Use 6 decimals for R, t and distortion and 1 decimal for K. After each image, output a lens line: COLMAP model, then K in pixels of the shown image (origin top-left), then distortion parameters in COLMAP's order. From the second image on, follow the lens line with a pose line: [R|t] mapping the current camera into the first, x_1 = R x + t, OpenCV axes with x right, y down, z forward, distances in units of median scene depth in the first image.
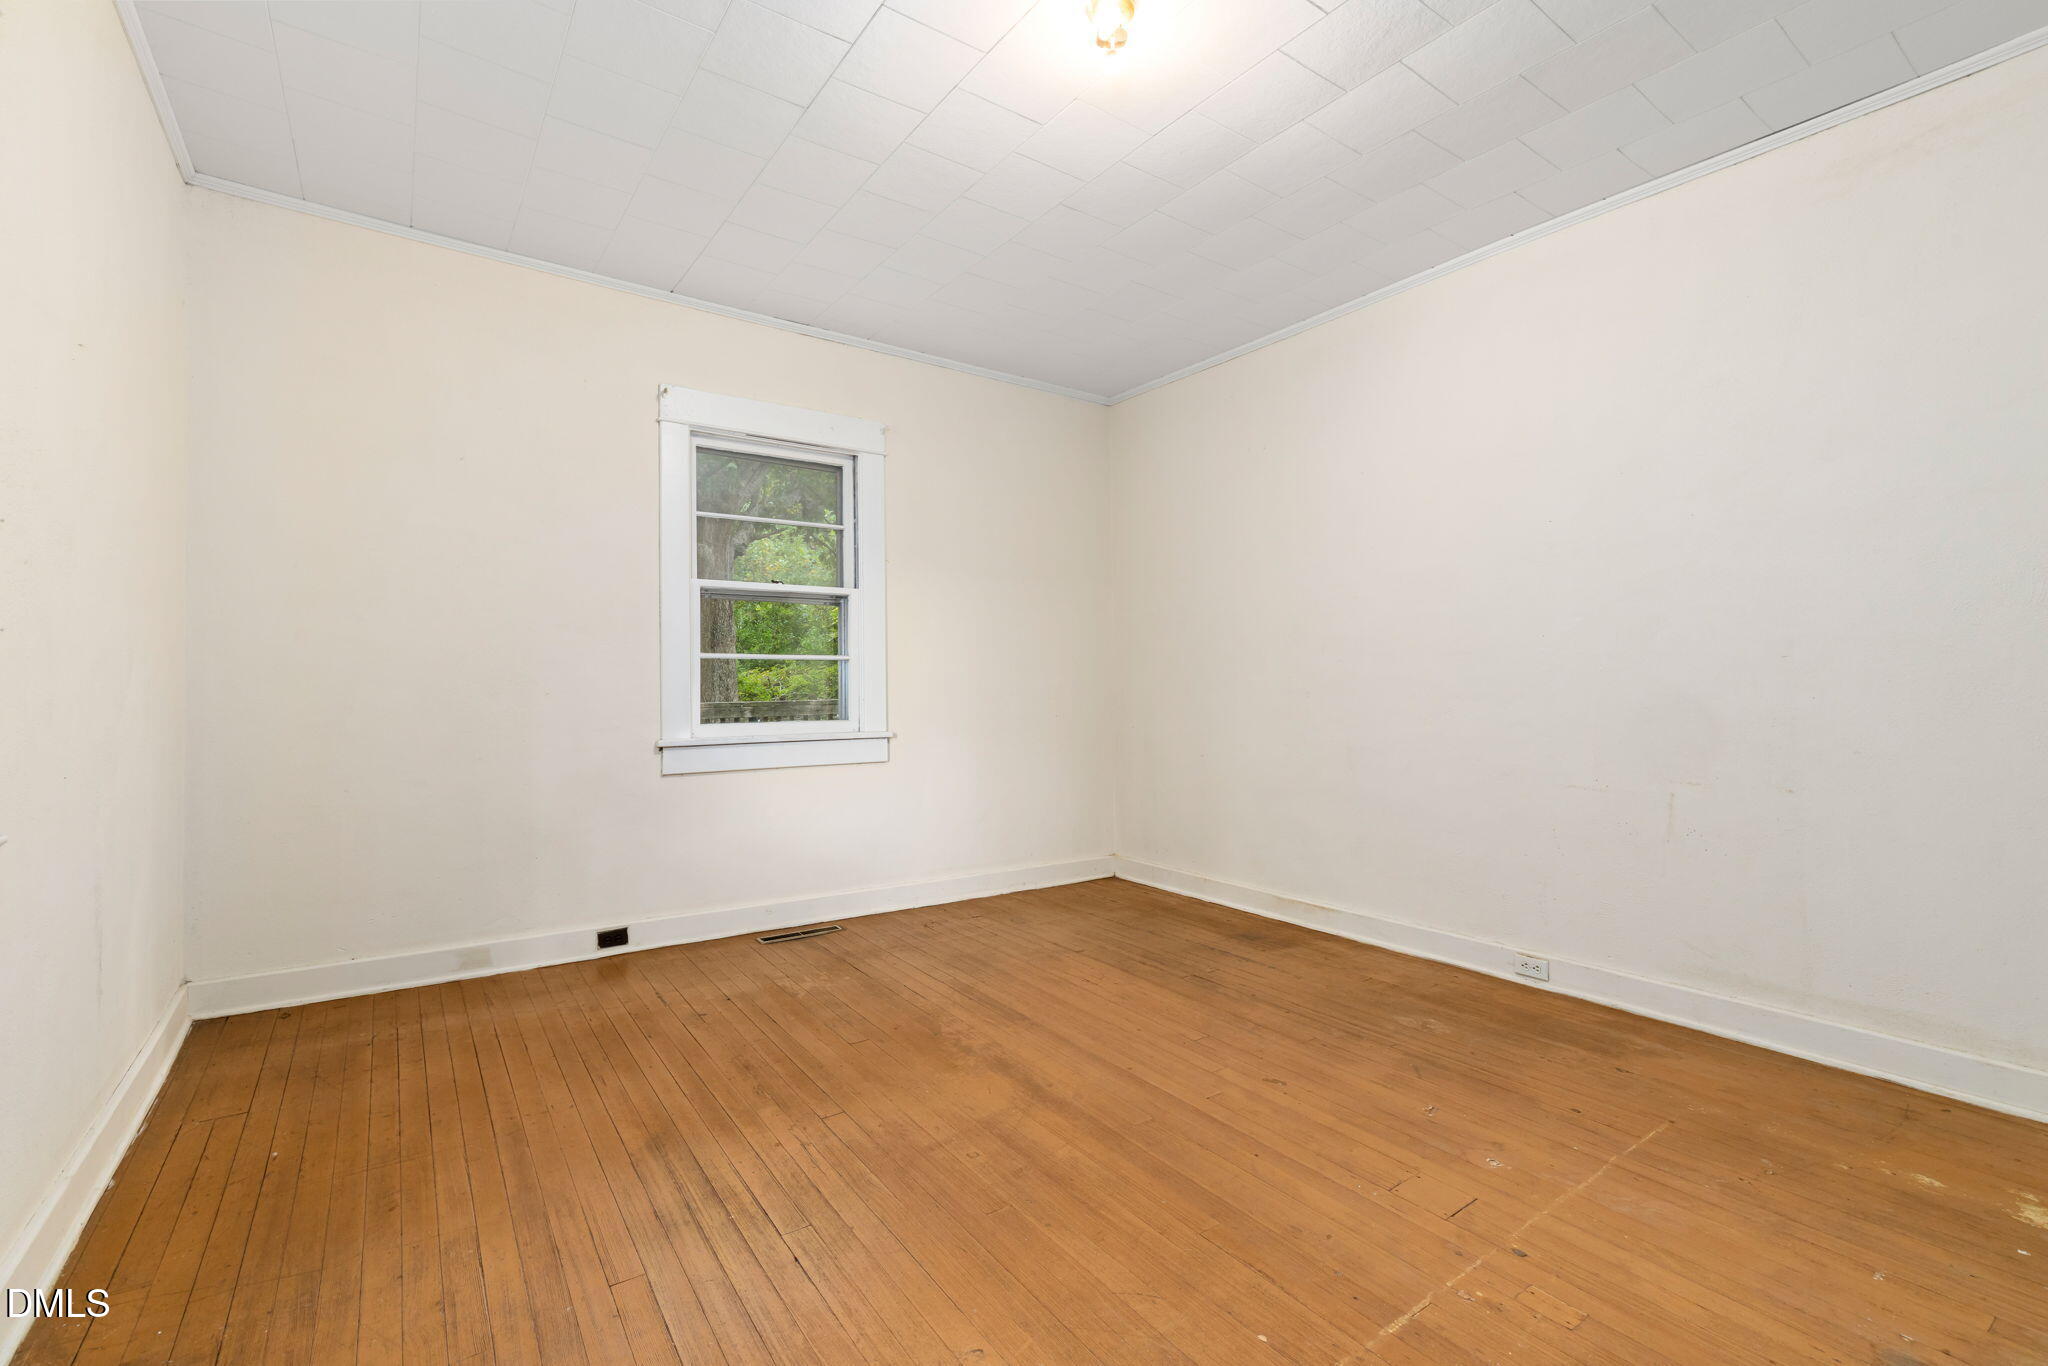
lens RADIAL K [[887.2, 0, 1016.4], [0, 887.2, 655.8], [0, 0, 1]] dist [-0.000314, 0.000262]
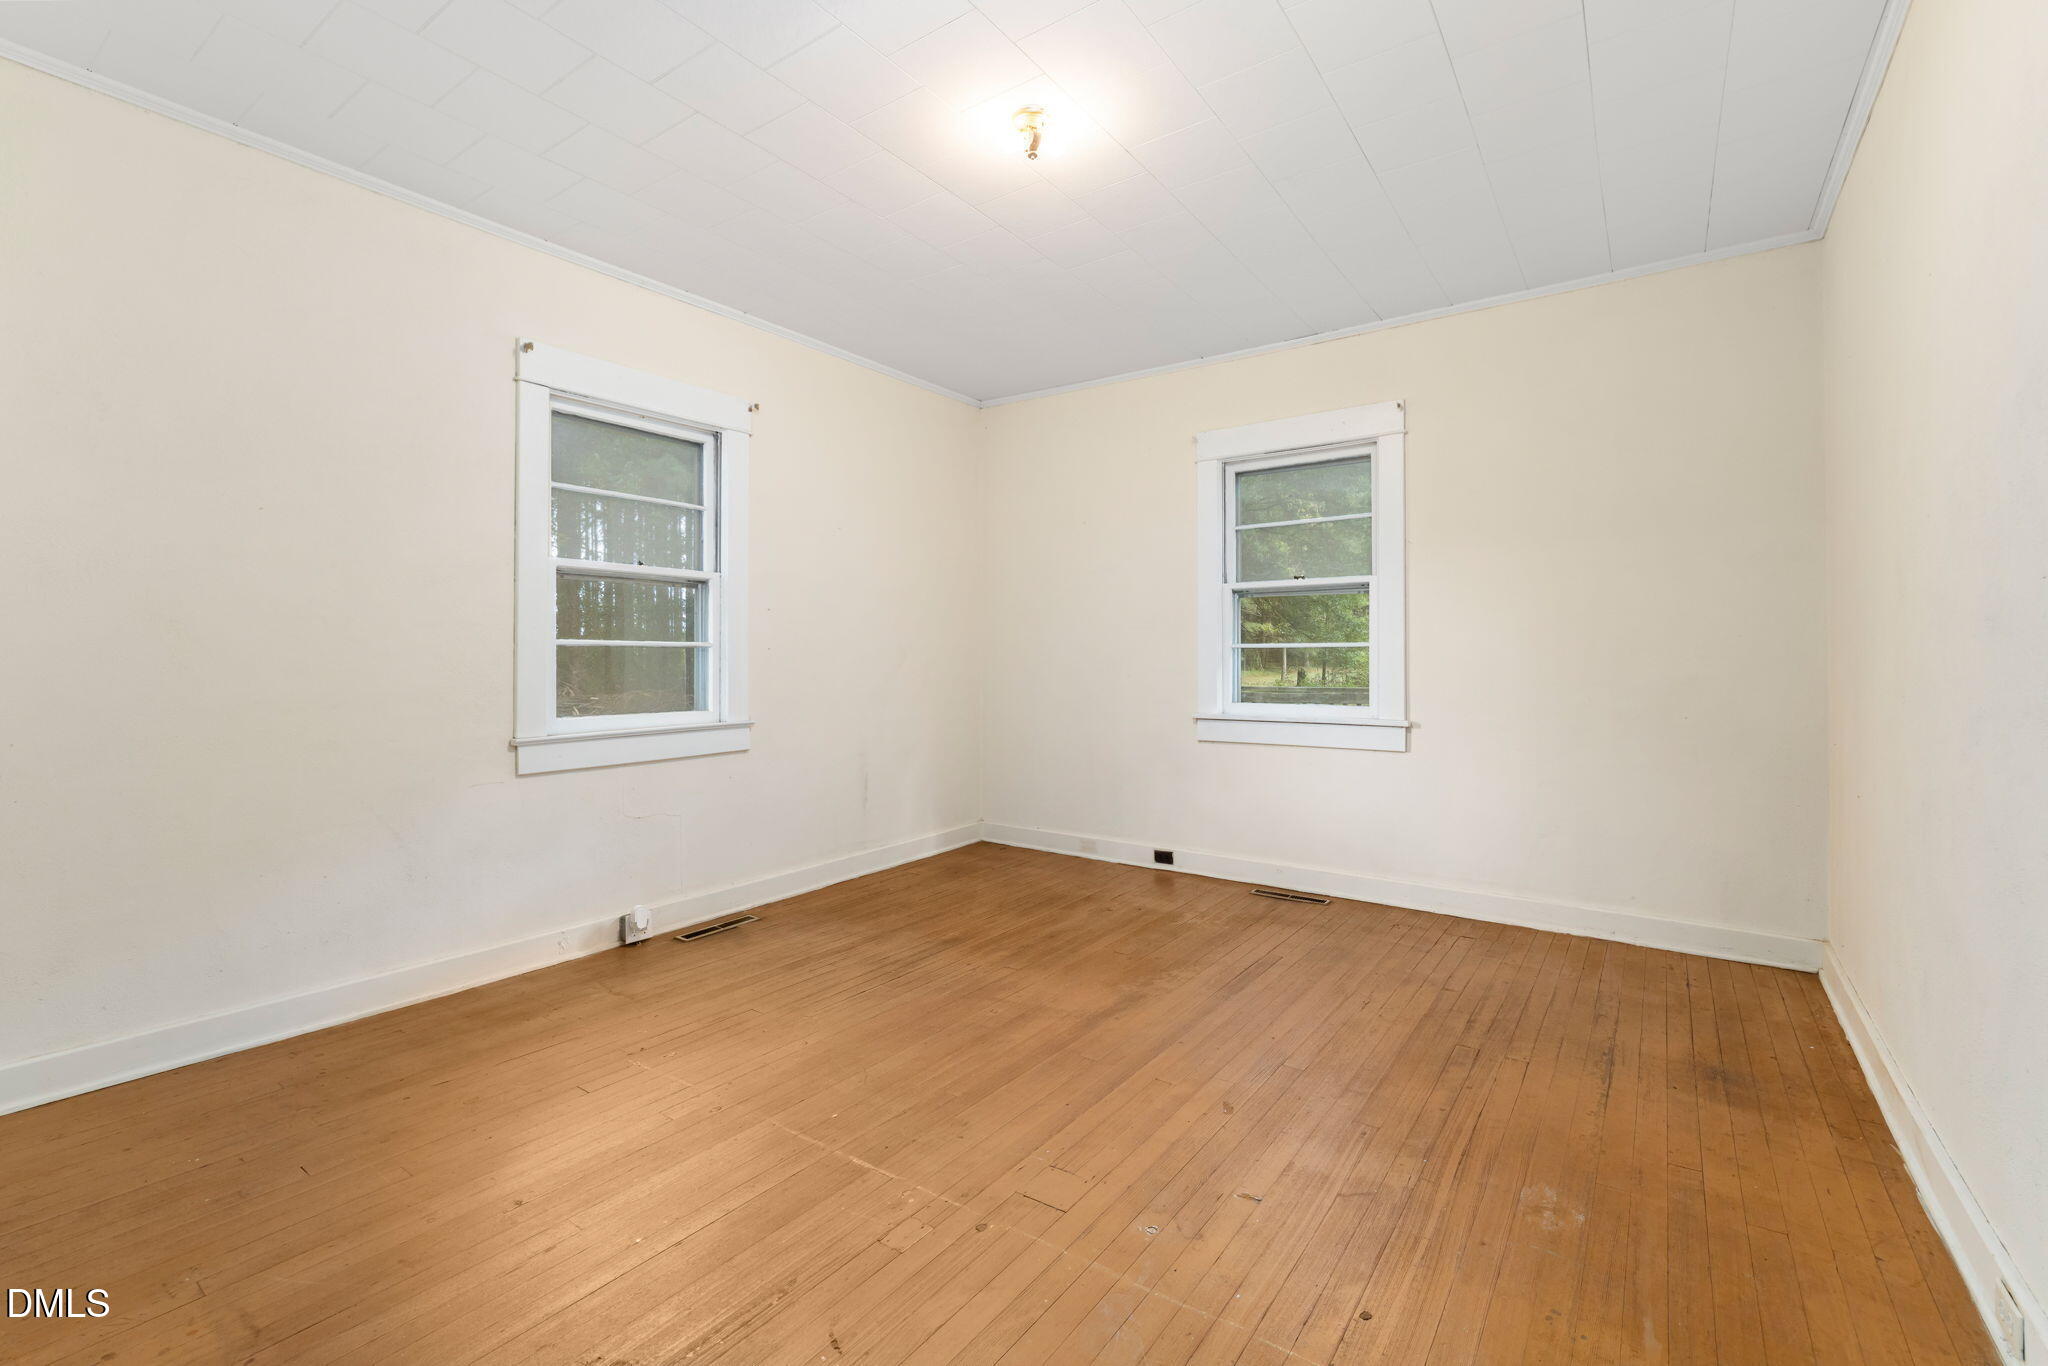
lens RADIAL K [[905.5, 0, 1018.7], [0, 905.5, 642.8], [0, 0, 1]] dist [0.002517, 0.000750]
pose [[0.328015, -0.018426, -0.944493, 0.899185], [0.026441, 0.999597, -0.010318, 0.000468], [0.944302, -0.021589, 0.328370, 0.398414]]
